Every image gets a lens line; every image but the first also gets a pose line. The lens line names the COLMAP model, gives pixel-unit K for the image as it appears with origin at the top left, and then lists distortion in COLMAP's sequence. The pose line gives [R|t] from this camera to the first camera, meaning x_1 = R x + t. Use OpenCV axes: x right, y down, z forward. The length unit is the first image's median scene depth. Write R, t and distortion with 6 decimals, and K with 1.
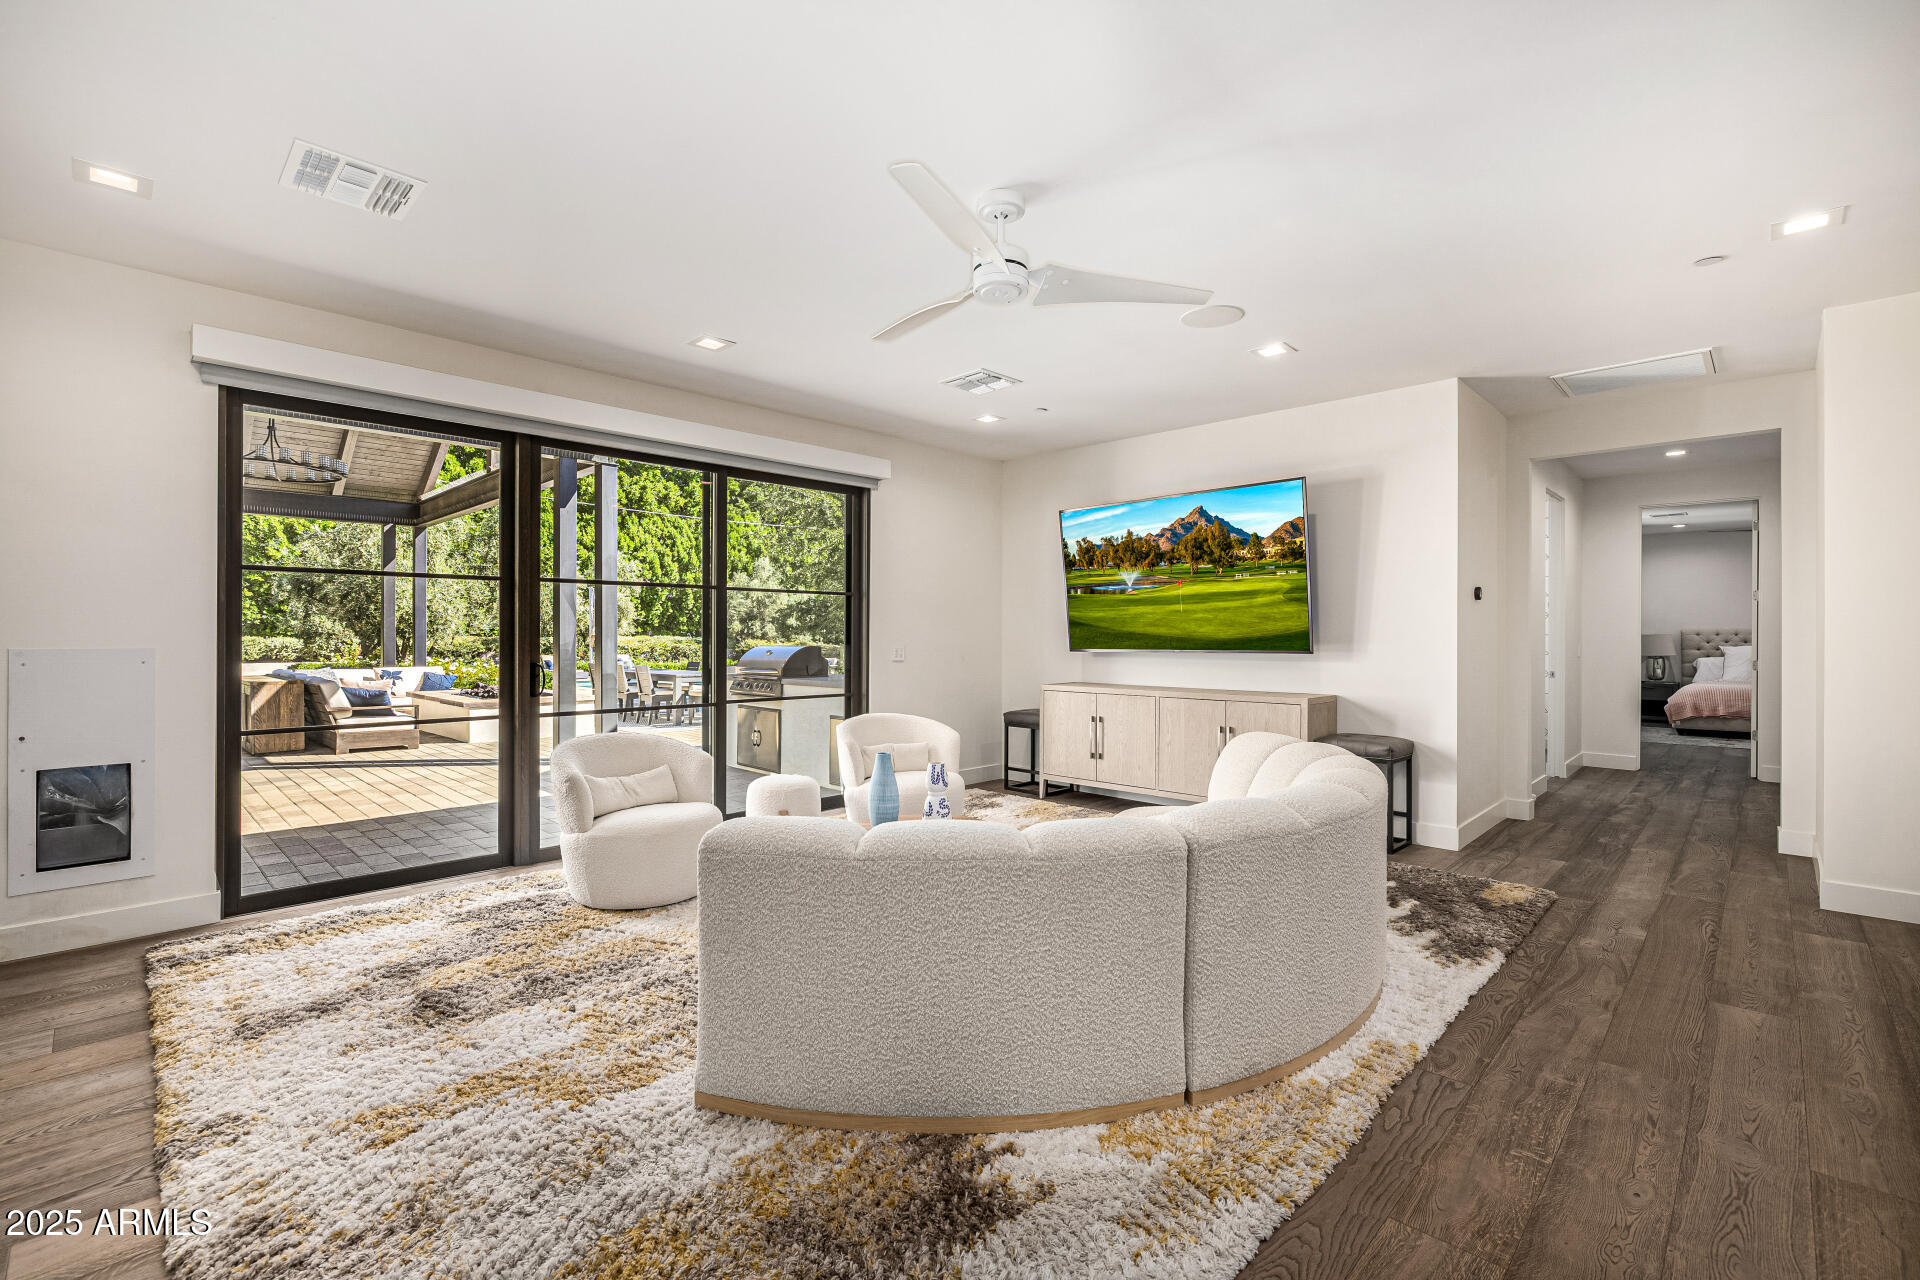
lens RADIAL K [[849.9, 0, 961.4], [0, 849.9, 637.6], [0, 0, 1]] dist [0.001031, -0.000042]
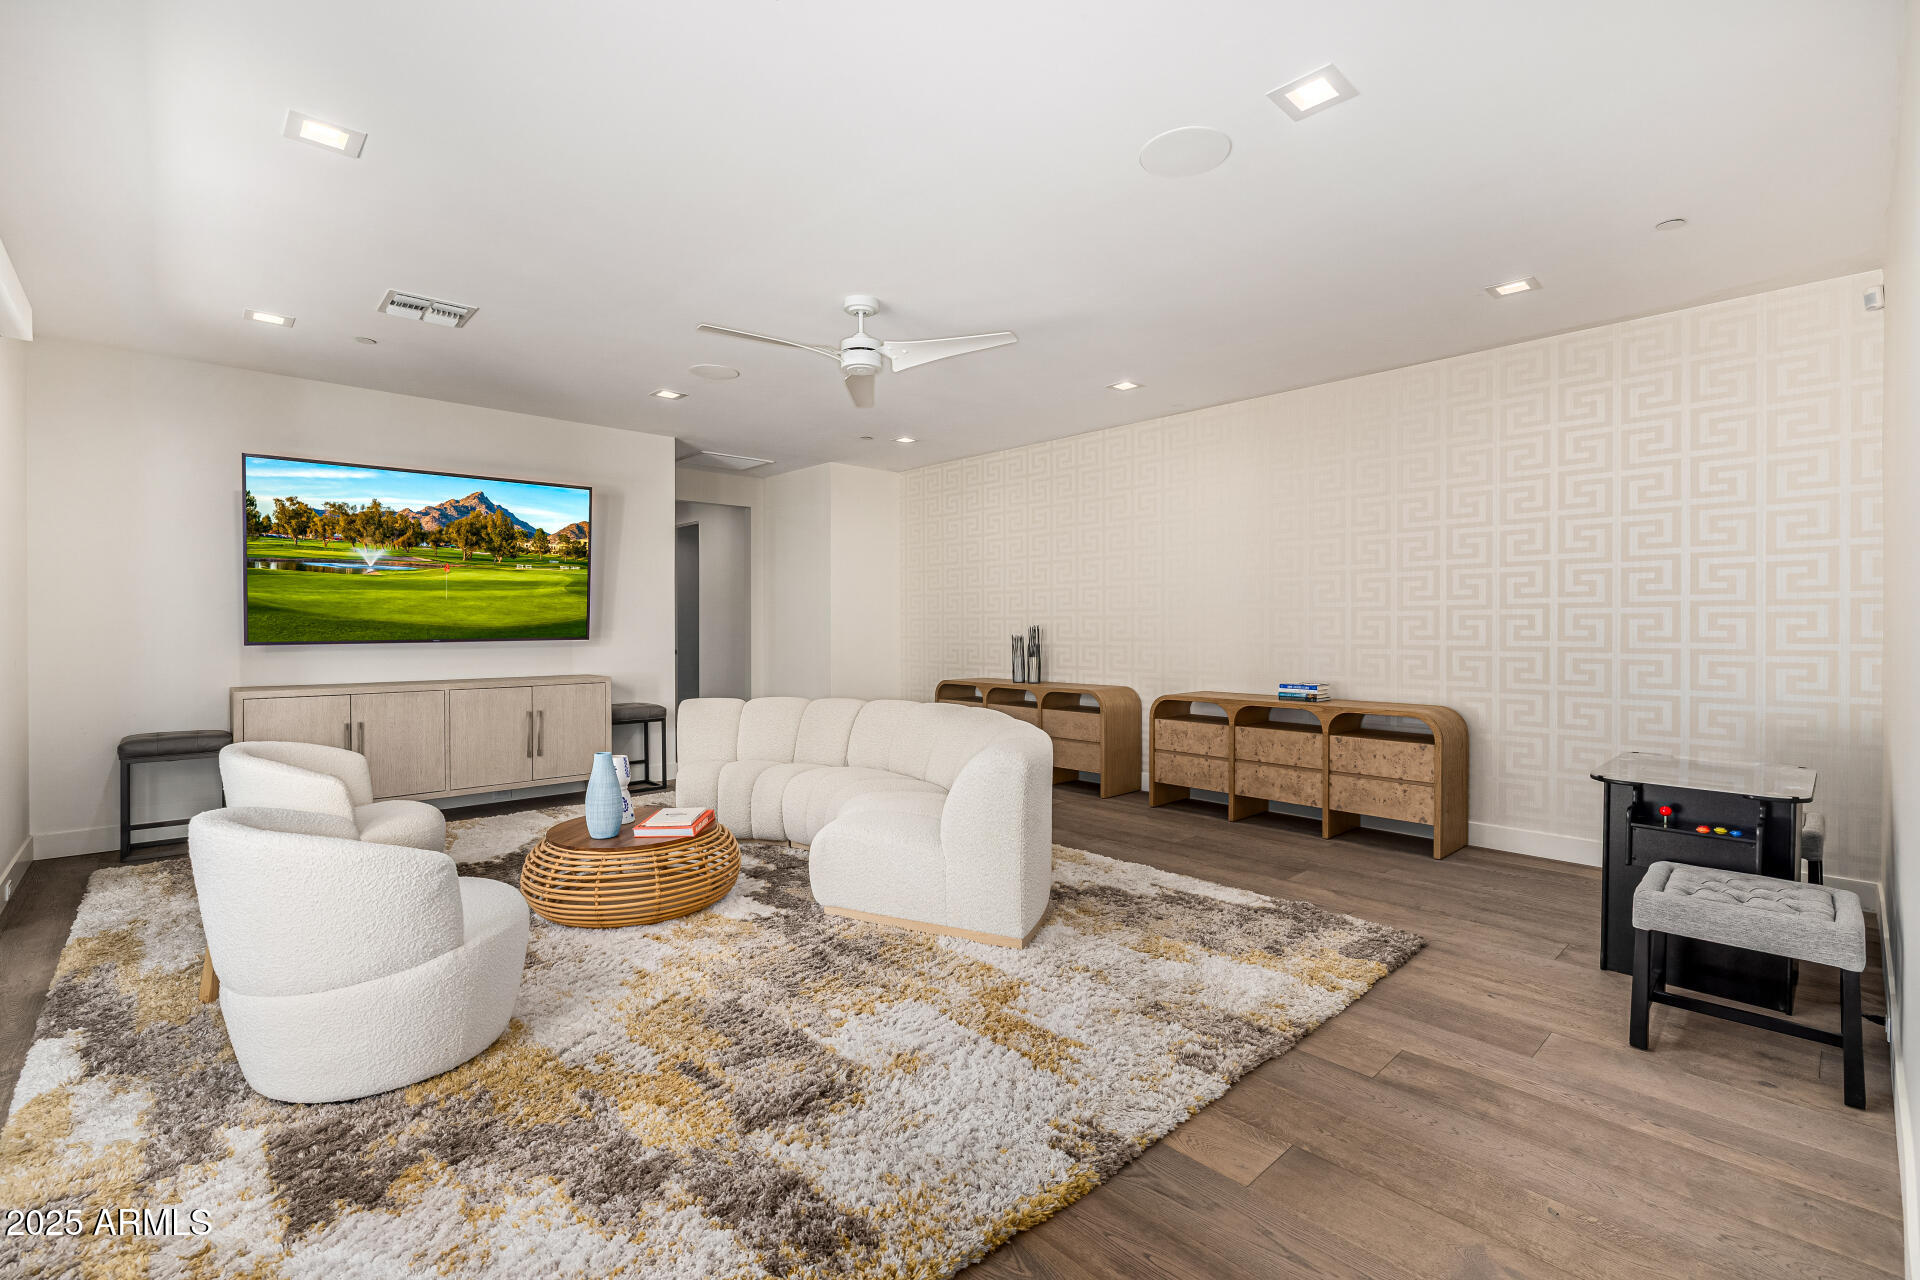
lens RADIAL K [[849.9, 0, 961.5], [0, 849.9, 634.5], [0, 0, 1]] dist [0.001031, -0.000042]
pose [[0.047085, -0.011081, 0.998829, -0.663989], [0.003449, 0.999934, 0.010930, 0.000973], [-0.998885, 0.002930, 0.047120, 0.394349]]
